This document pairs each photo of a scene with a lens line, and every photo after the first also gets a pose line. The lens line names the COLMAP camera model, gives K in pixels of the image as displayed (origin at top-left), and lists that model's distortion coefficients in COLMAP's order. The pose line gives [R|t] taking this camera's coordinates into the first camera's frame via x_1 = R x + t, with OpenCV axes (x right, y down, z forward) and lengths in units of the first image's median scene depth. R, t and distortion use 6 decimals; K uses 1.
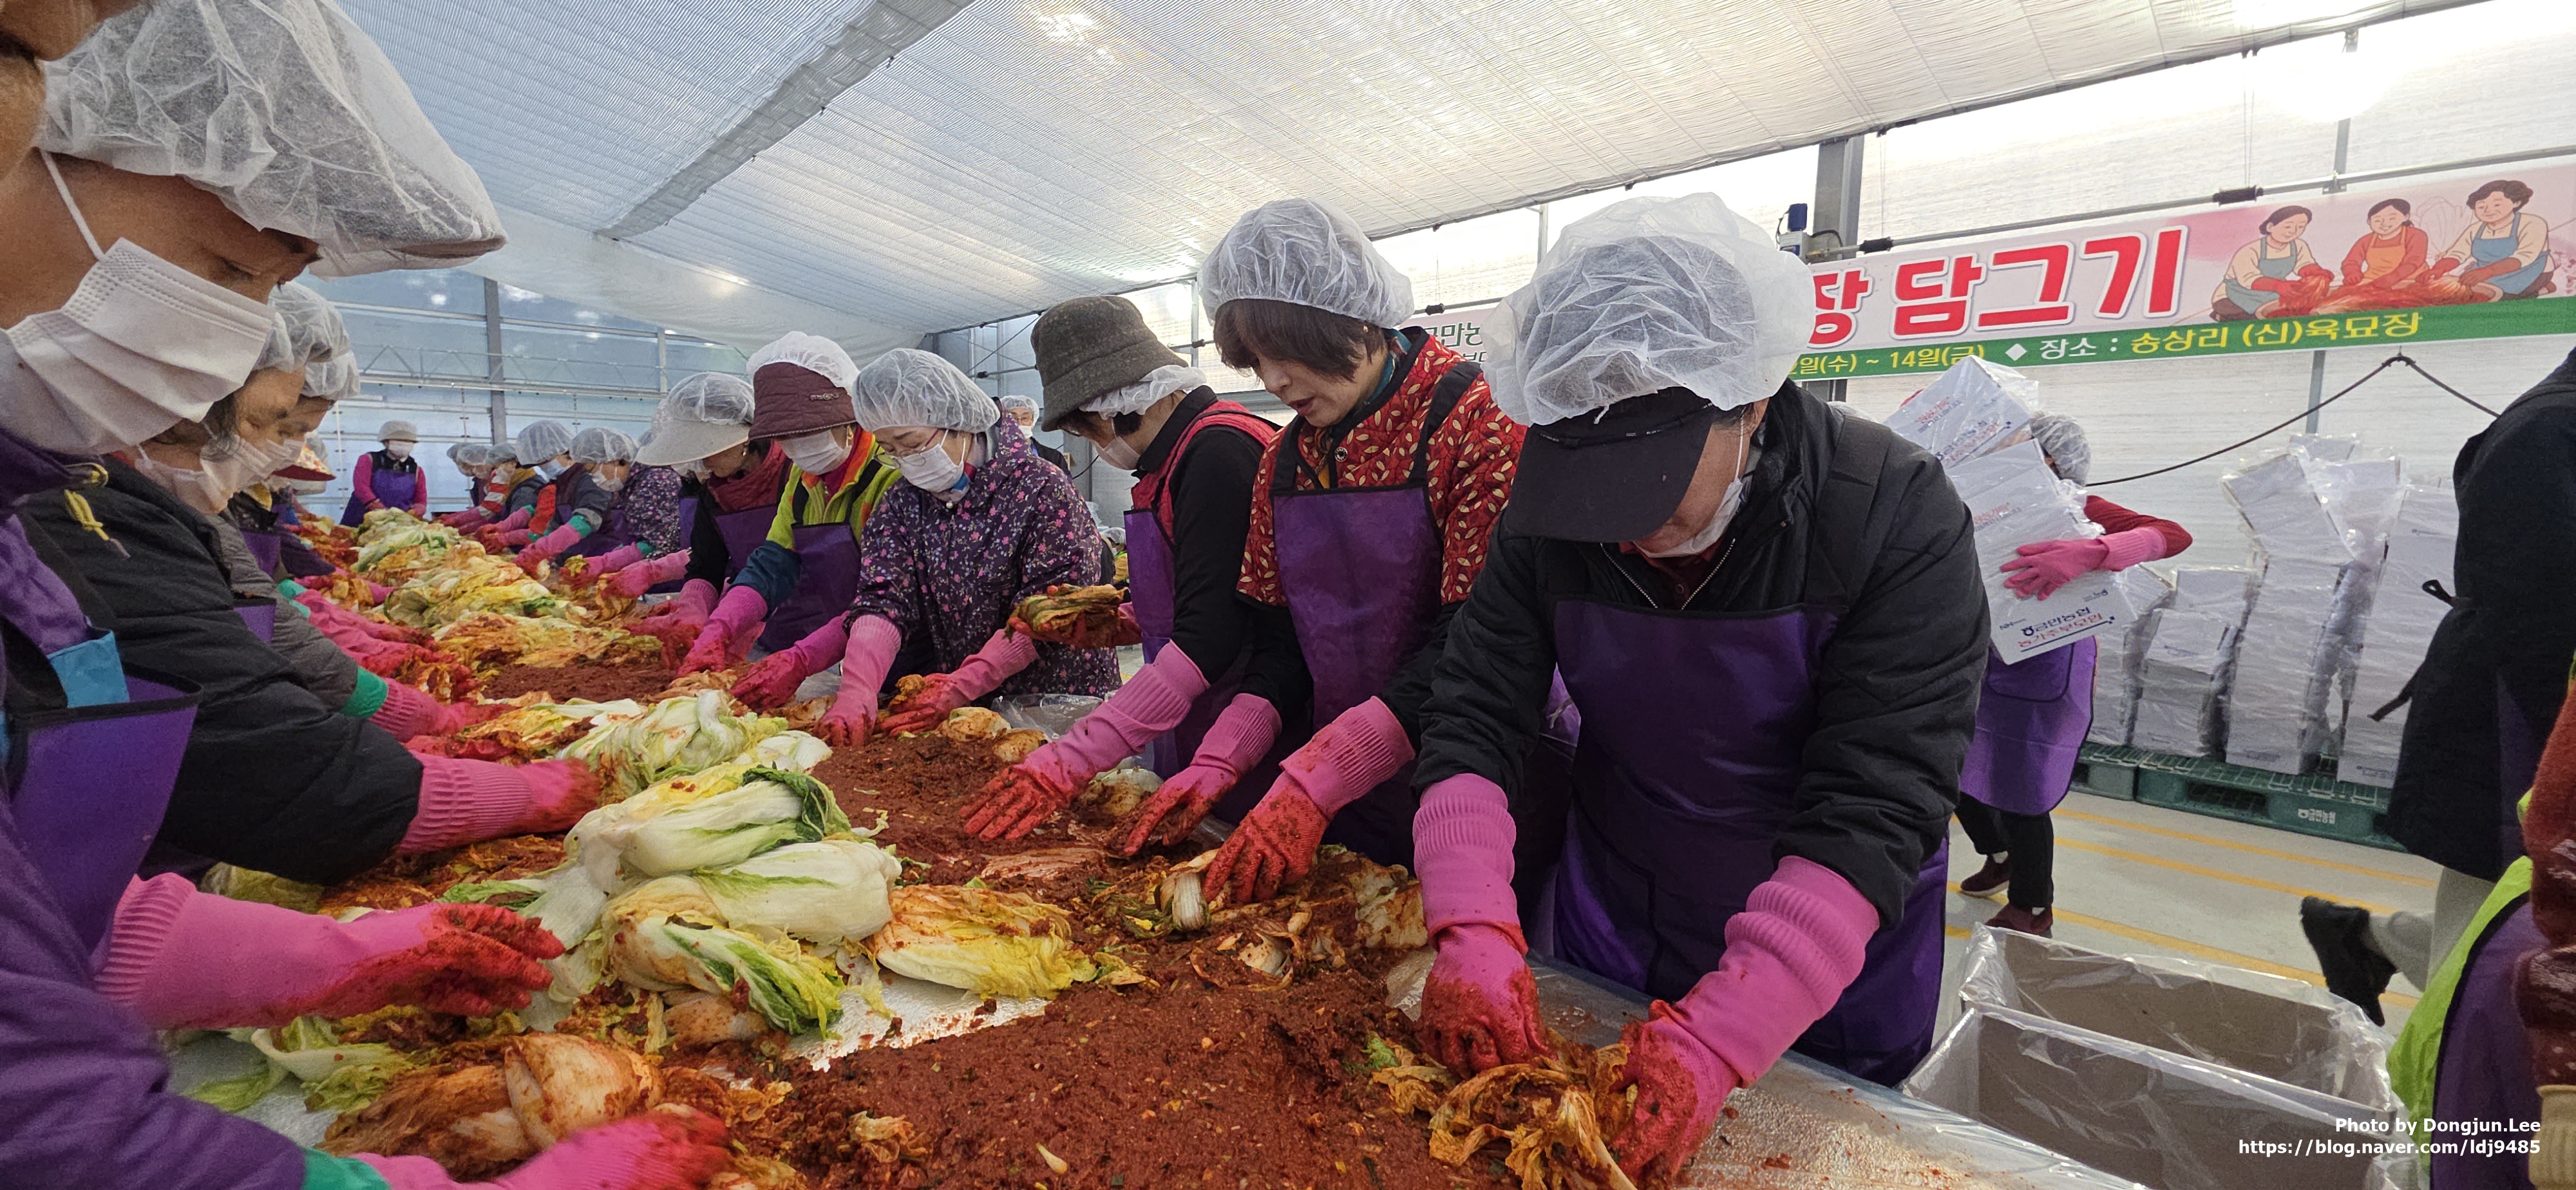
lens RADIAL K [[1008.9, 0, 1290.5], [0, 1008.9, 588.1], [0, 0, 1]] dist [0.004336, -0.004938]
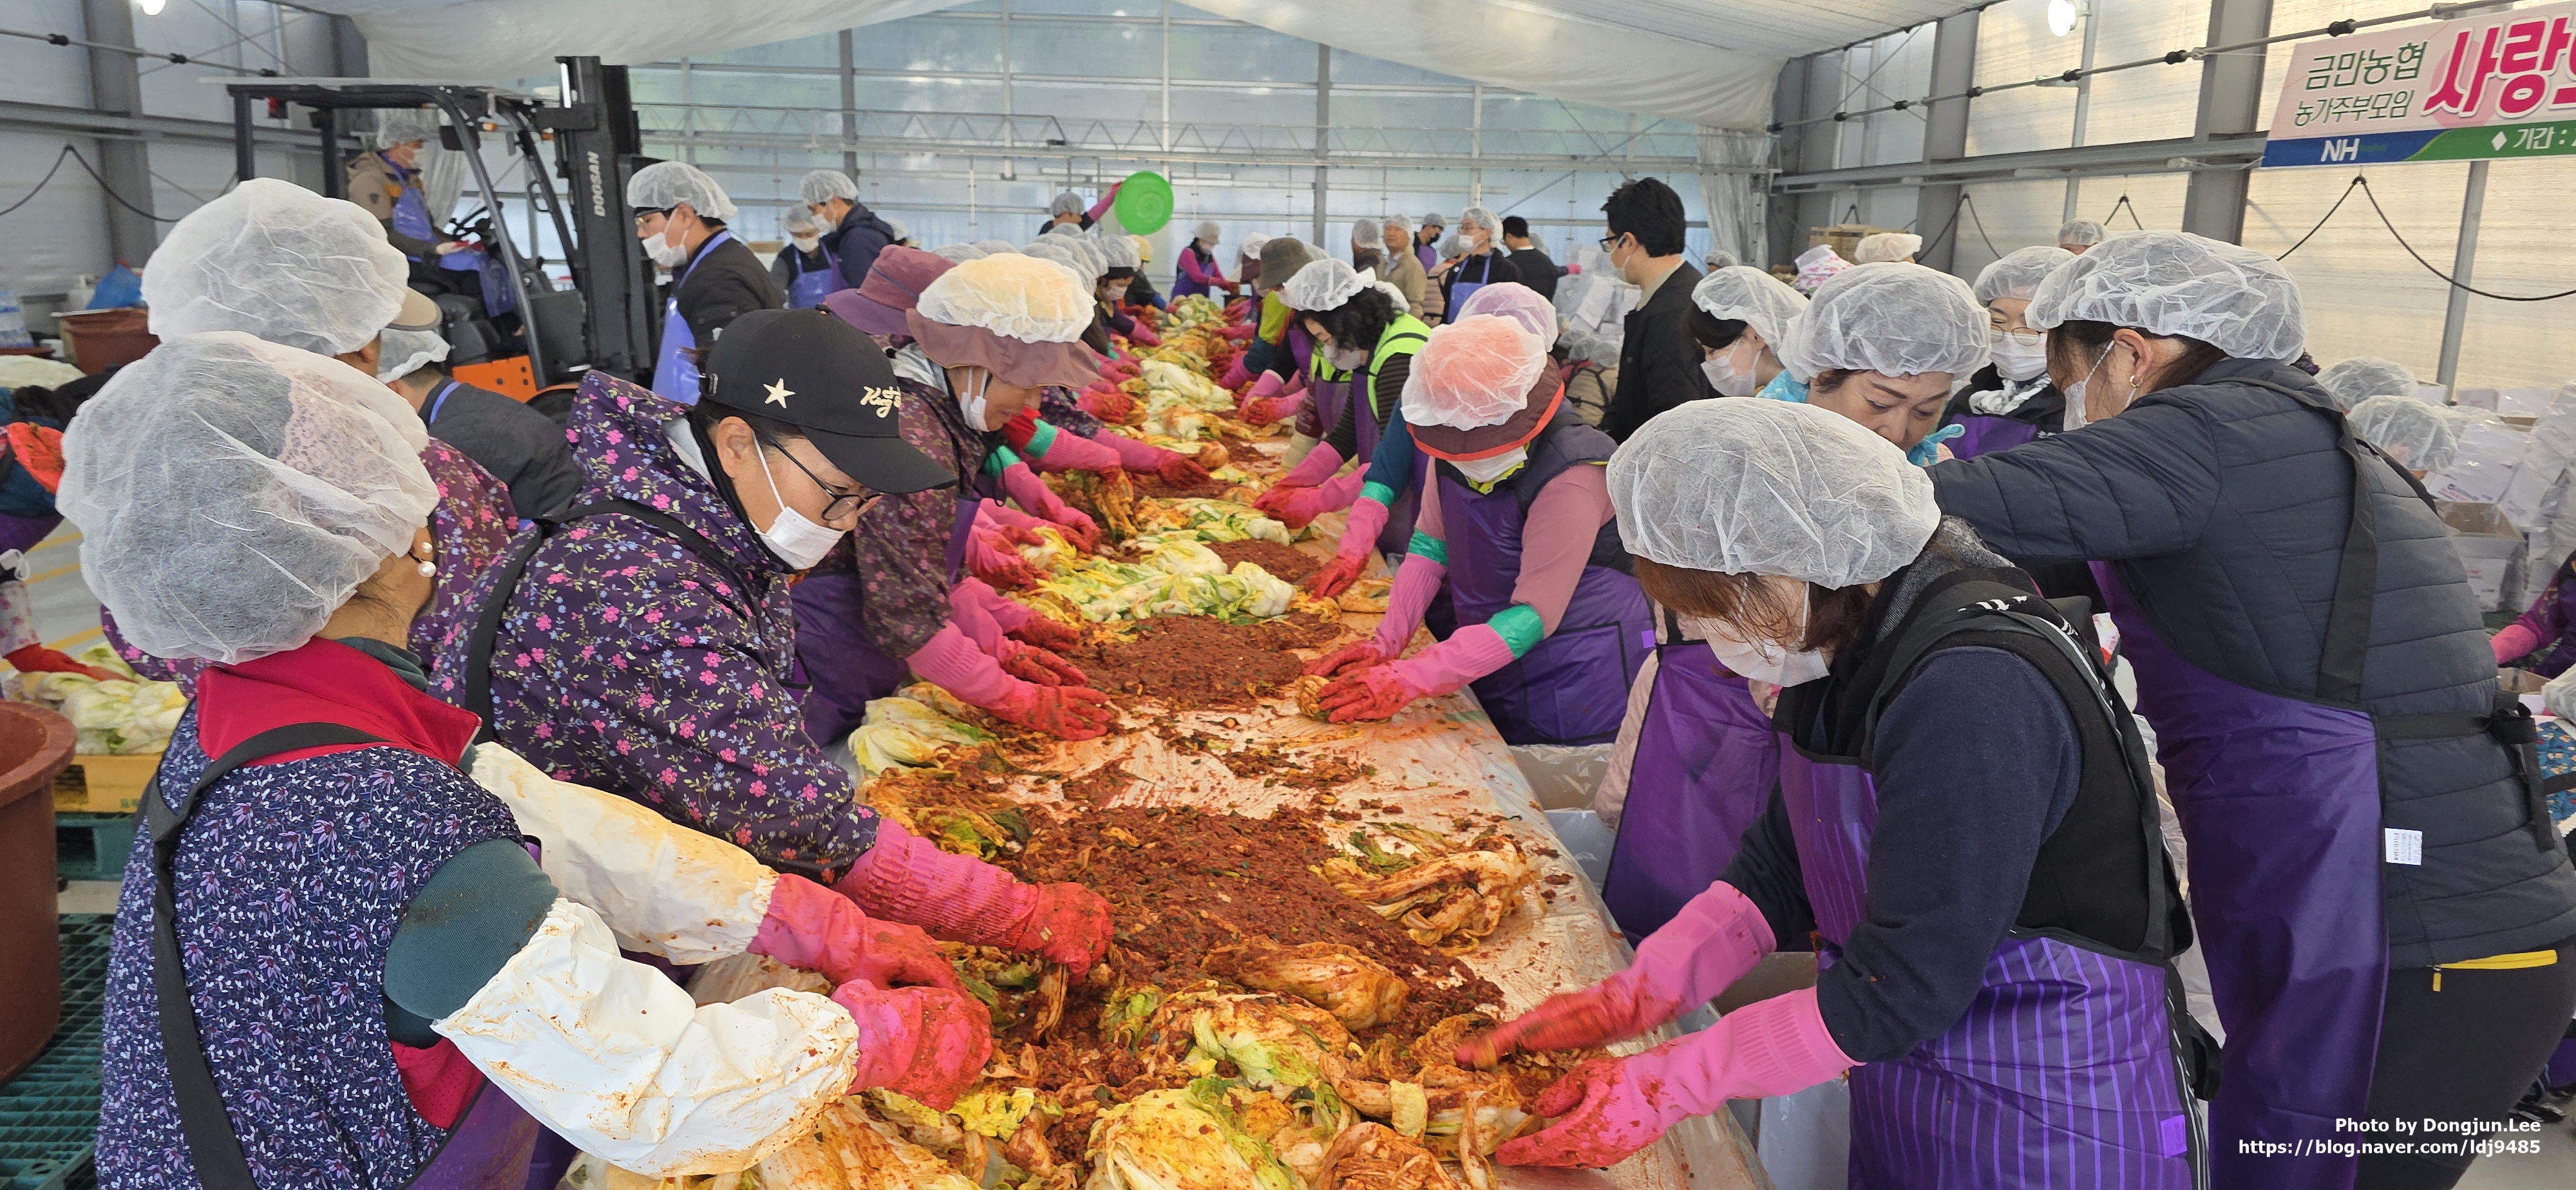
lens RADIAL K [[1706.2, 0, 1276.8], [0, 1706.2, 614.3], [0, 0, 1]] dist [0.037342, -0.045489]
pose [[0.749162, 0.144997, -0.646323, 0.629834], [-0.076616, 0.988166, 0.132880, 0.025175], [0.657942, -0.050031, 0.751405, -0.565638]]
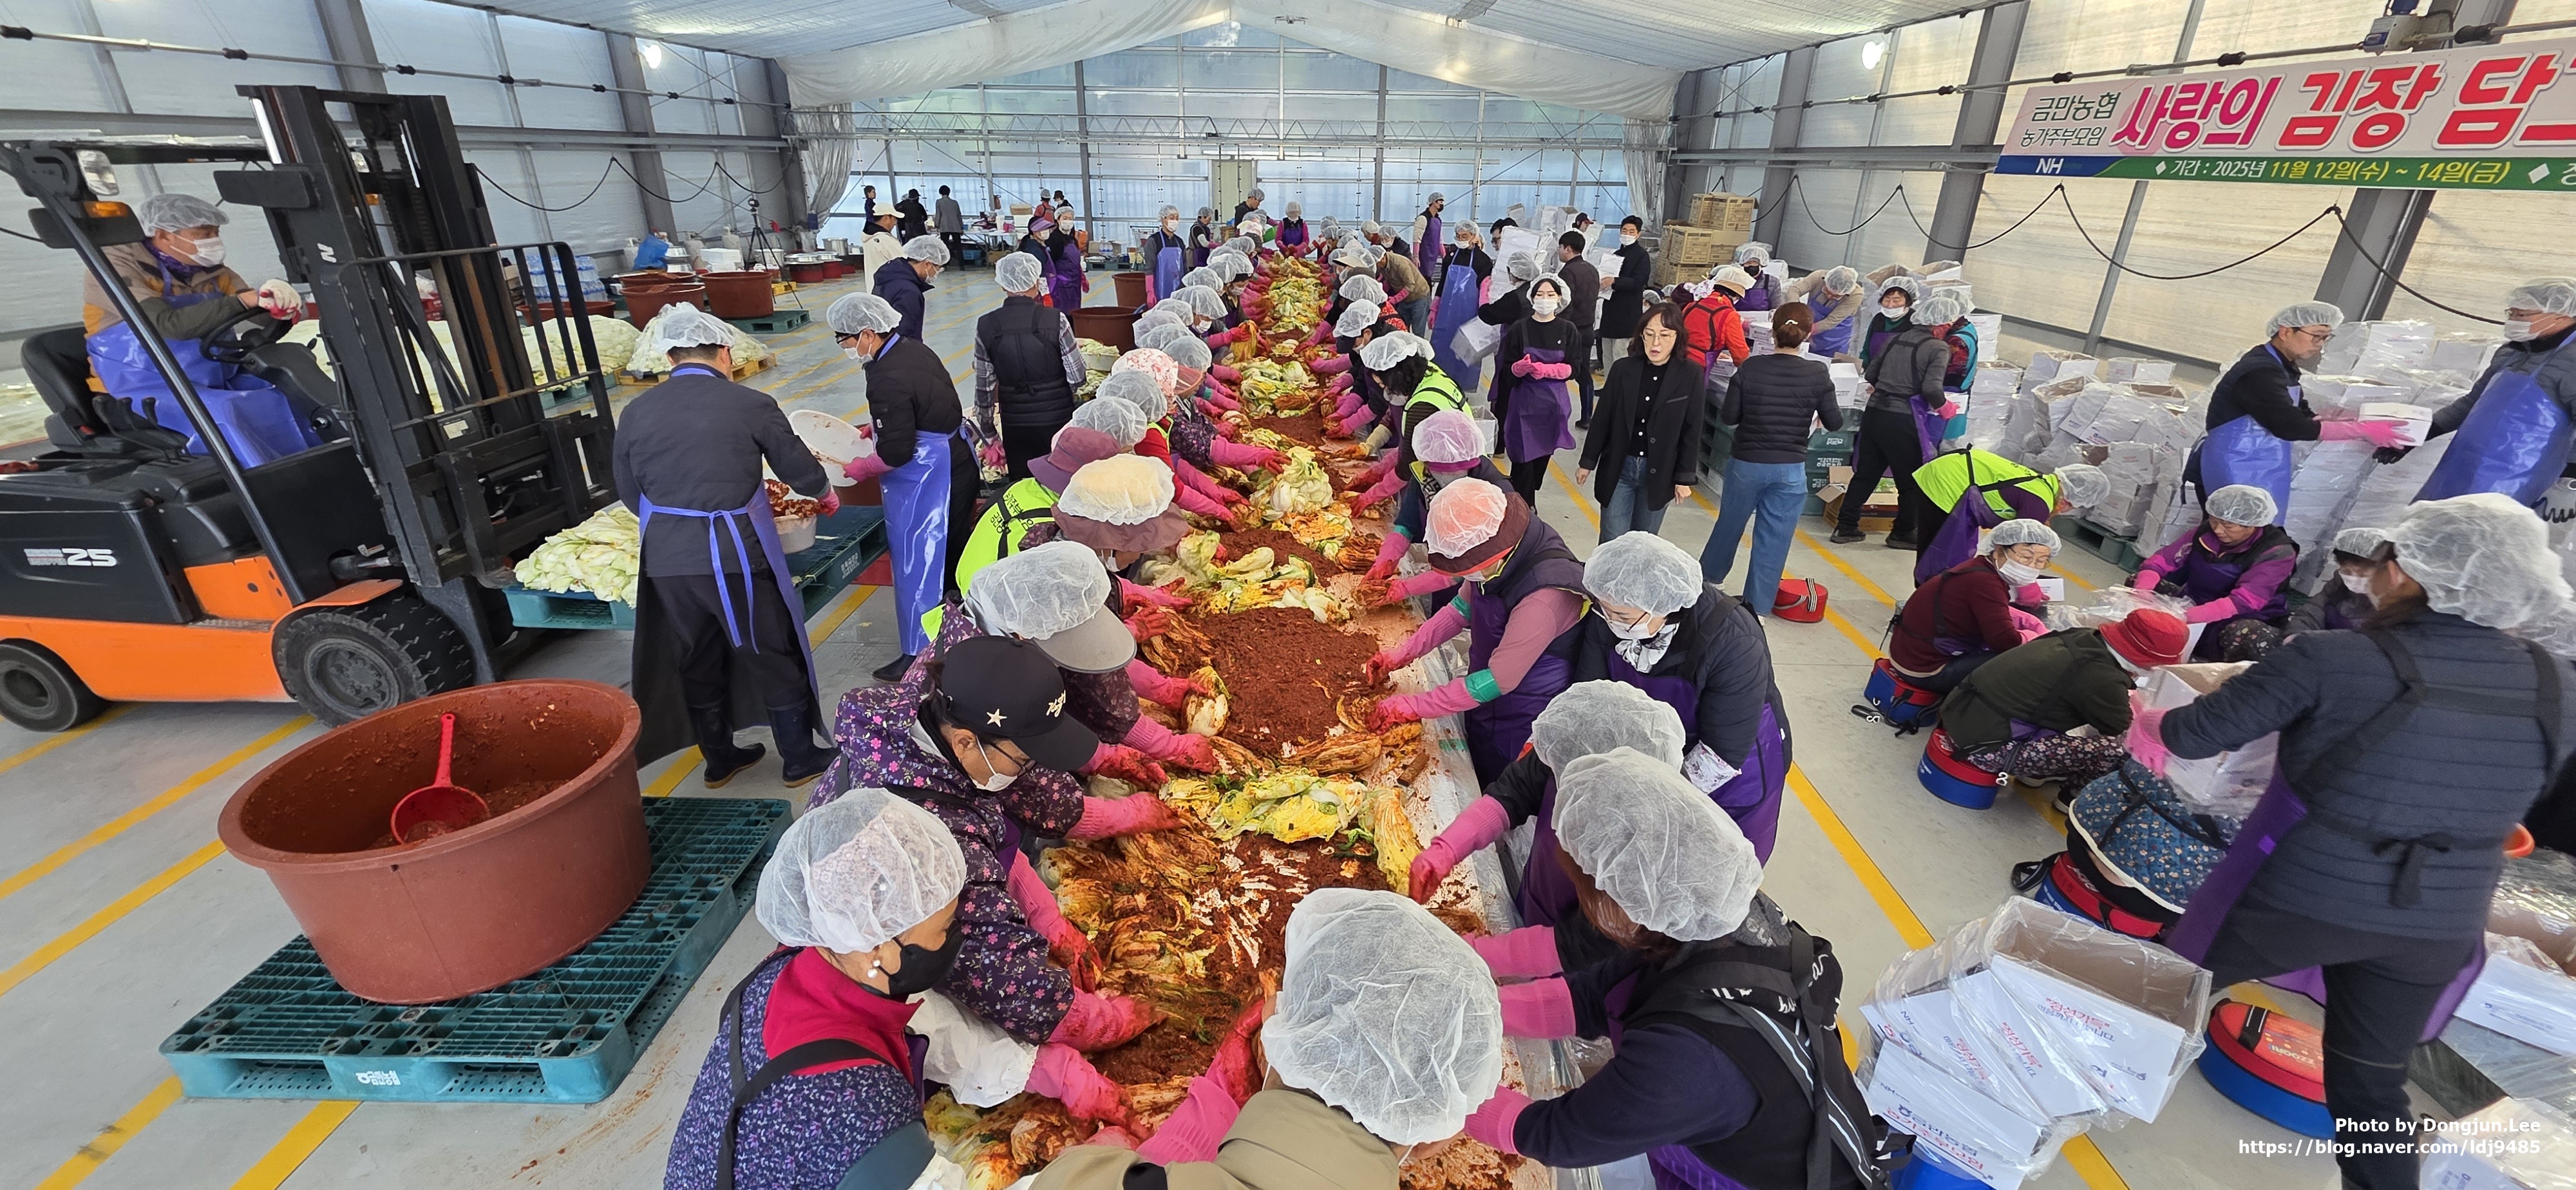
lens RADIAL K [[1012.9, 0, 1291.4], [0, 1012.9, 587.2], [0, 0, 1]] dist [-0.002631, 0.000818]
pose [[0.709169, 0.268447, -0.651932, 0.603597], [-0.073075, 0.947683, 0.310737, -0.075137], [0.701241, -0.172725, 0.691684, -0.524750]]
